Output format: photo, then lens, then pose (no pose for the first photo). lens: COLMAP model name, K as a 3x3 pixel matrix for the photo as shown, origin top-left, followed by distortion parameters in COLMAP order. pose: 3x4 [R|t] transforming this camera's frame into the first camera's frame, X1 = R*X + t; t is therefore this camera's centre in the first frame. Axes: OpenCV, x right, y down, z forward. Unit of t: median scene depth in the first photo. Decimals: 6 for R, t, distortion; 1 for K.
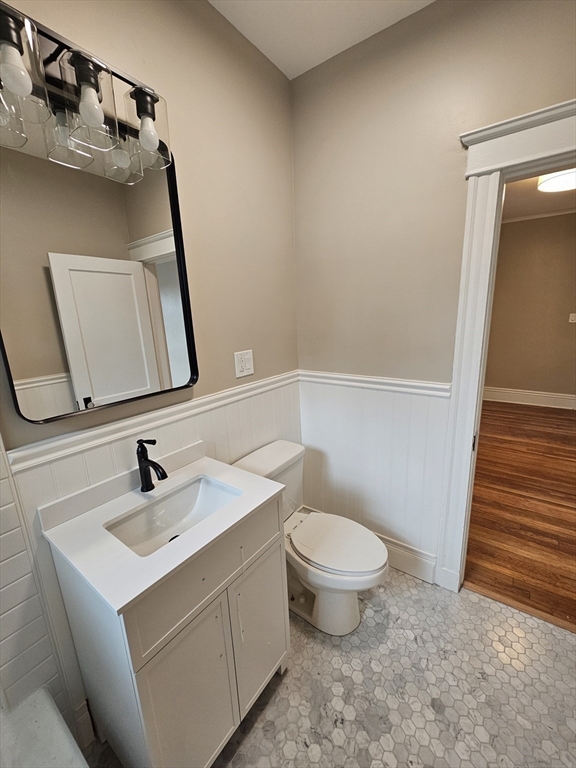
lens RADIAL K [[315.7, 0, 291.3], [0, 315.7, 389.6], [0, 0, 1]] dist [-0.001271, -0.000156]
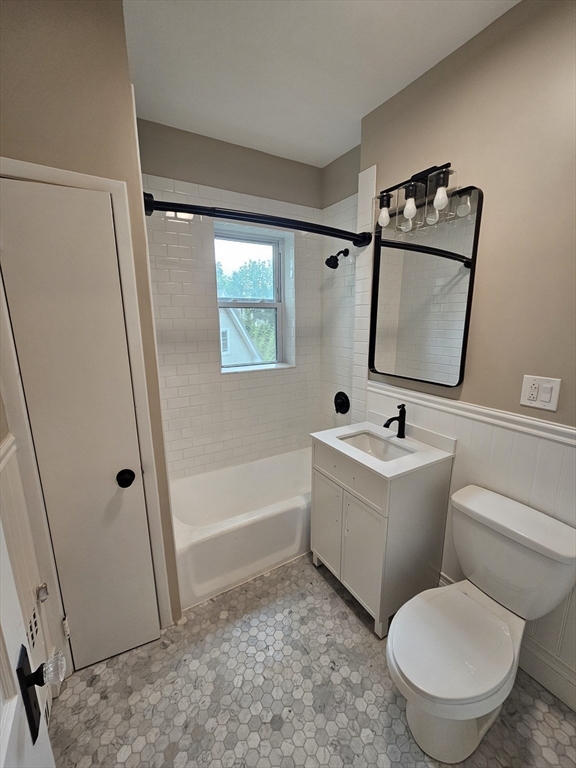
lens RADIAL K [[315.7, 0, 290.0], [0, 315.7, 382.3], [0, 0, 1]] dist [-0.001271, -0.000156]
pose [[-0.401277, 0.223009, -0.888394, 1.004431], [-0.191197, 0.928148, 0.319350, -0.300614], [0.895779, 0.298006, -0.329806, 0.883358]]
